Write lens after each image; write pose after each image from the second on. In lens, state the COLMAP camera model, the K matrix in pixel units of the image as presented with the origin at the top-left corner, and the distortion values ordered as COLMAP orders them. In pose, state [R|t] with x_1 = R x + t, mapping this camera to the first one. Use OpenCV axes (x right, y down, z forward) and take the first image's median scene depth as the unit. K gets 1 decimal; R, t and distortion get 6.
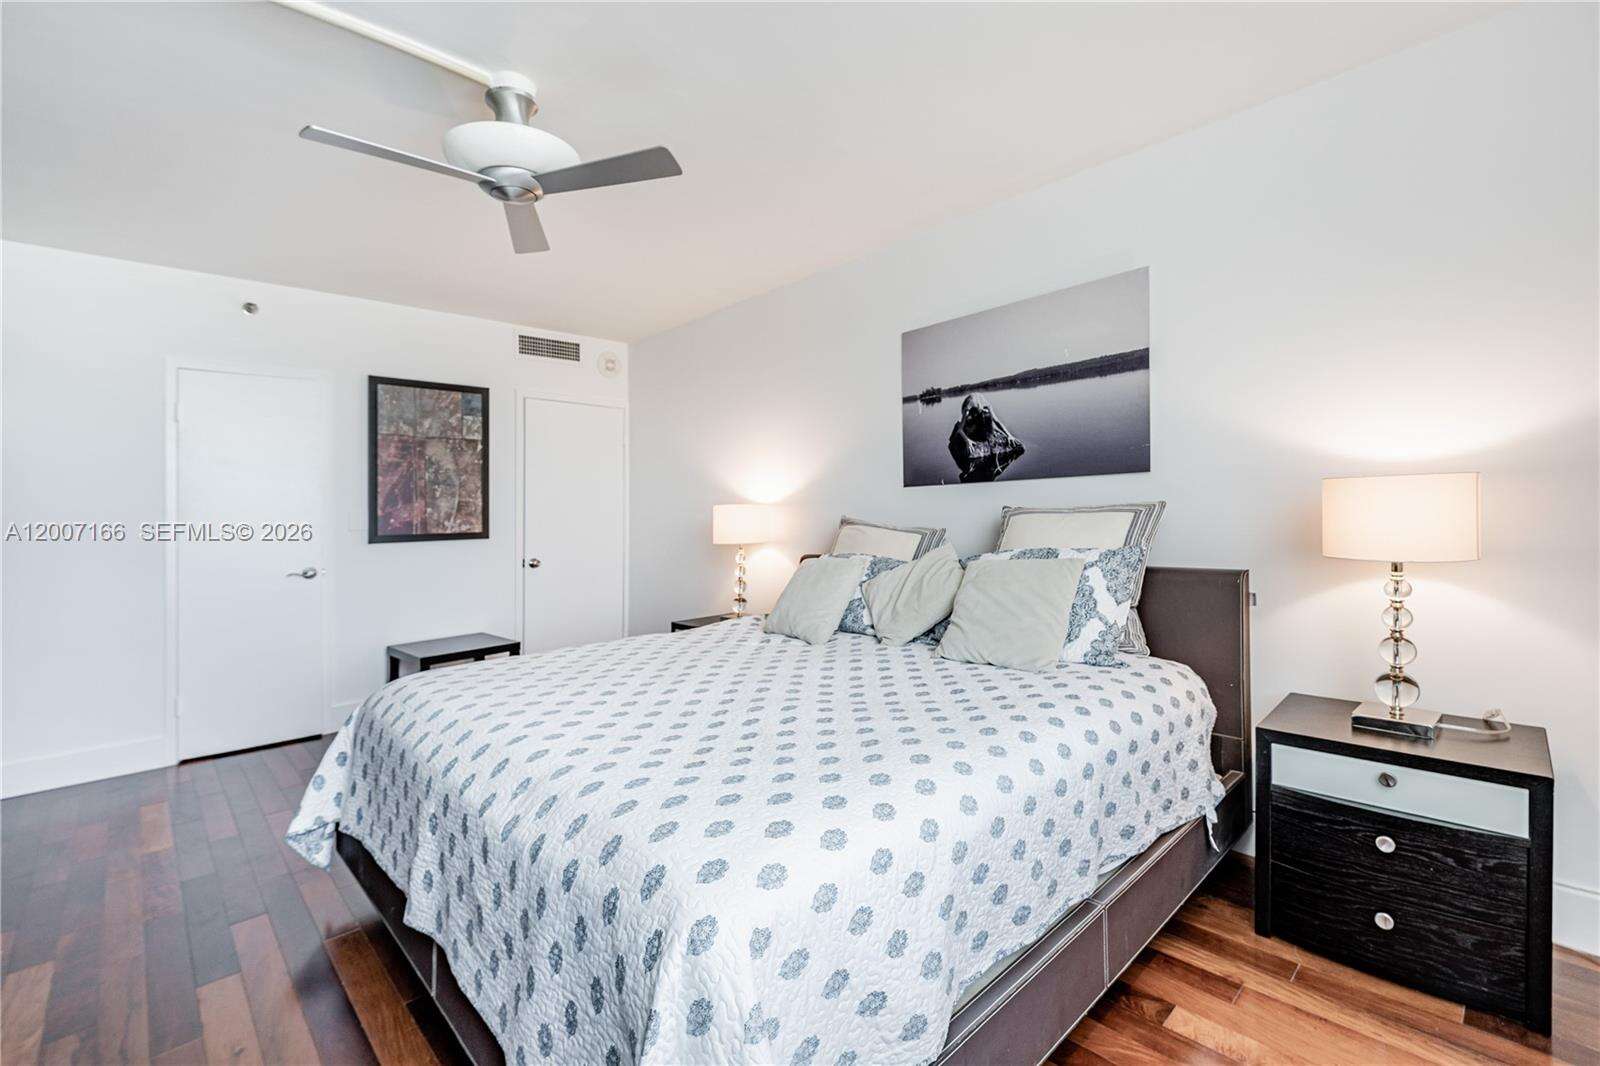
lens RADIAL K [[695.4, 0, 794.2], [0, 695.4, 528.5], [0, 0, 1]] dist [0.000853, -0.000037]
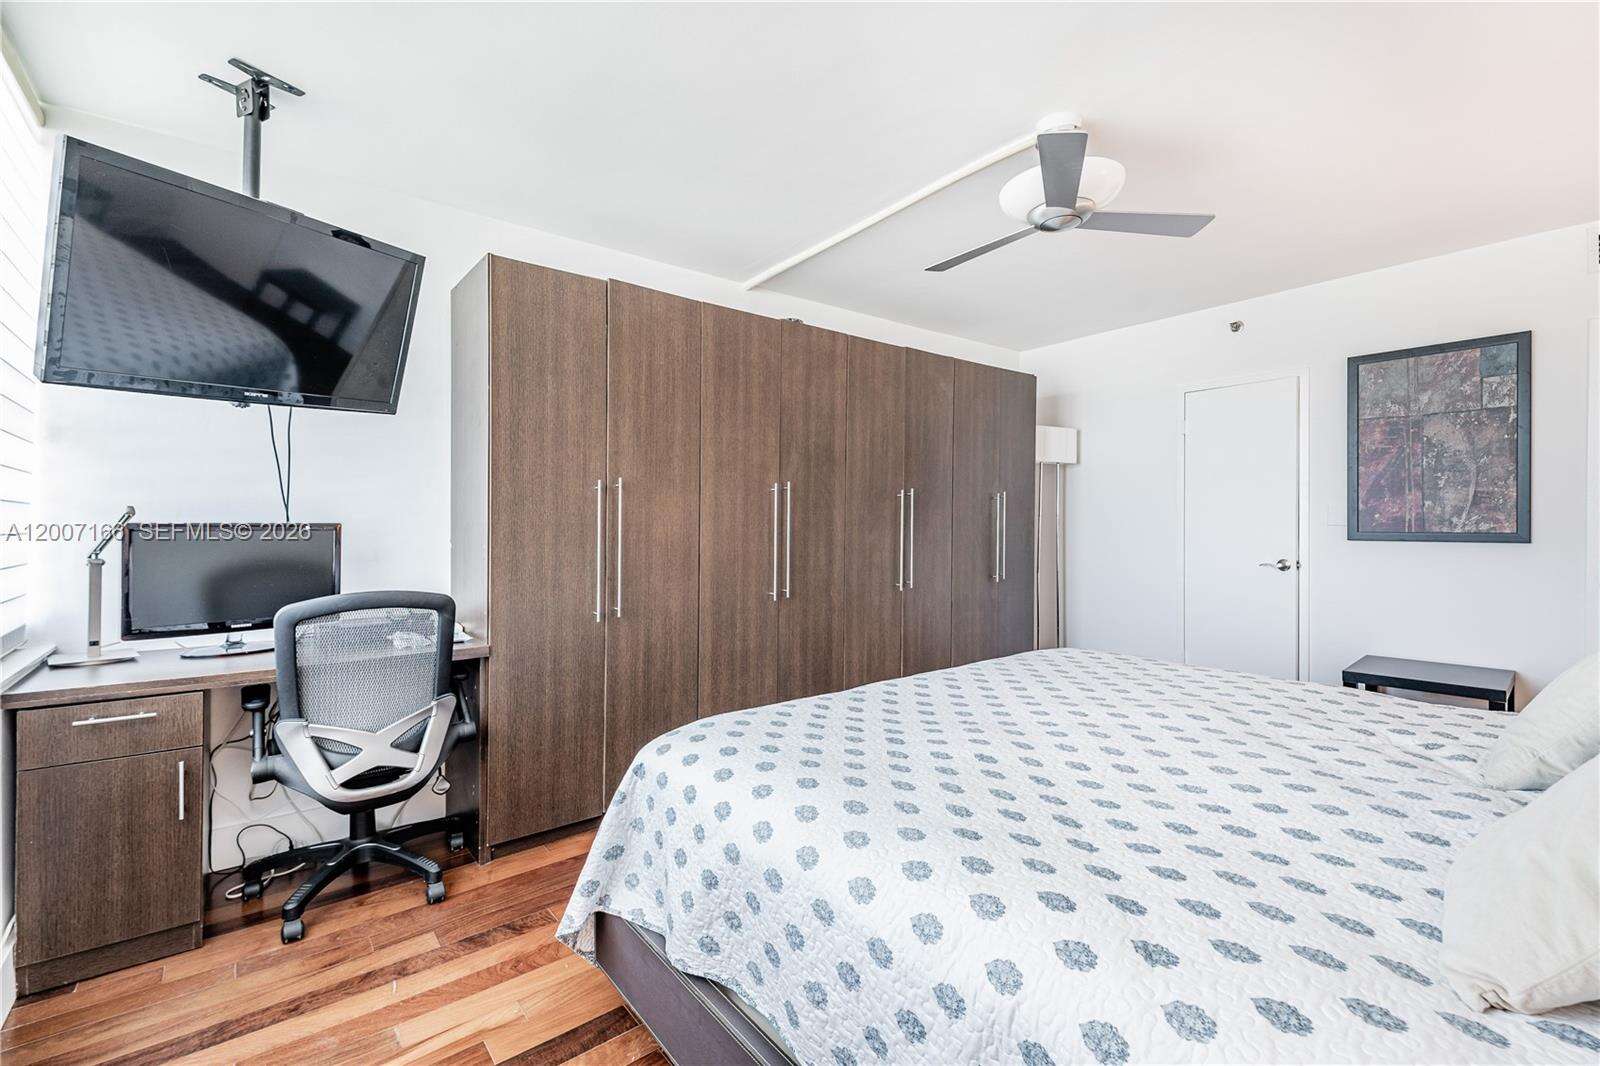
lens RADIAL K [[695.4, 0, 795.4], [0, 695.4, 518.4], [0, 0, 1]] dist [0.000853, -0.000037]
pose [[-0.084057, 0.020735, -0.996245, 0.352746], [-0.012518, 0.999683, 0.021863, -0.017359], [0.996382, 0.014309, -0.083771, 0.327561]]
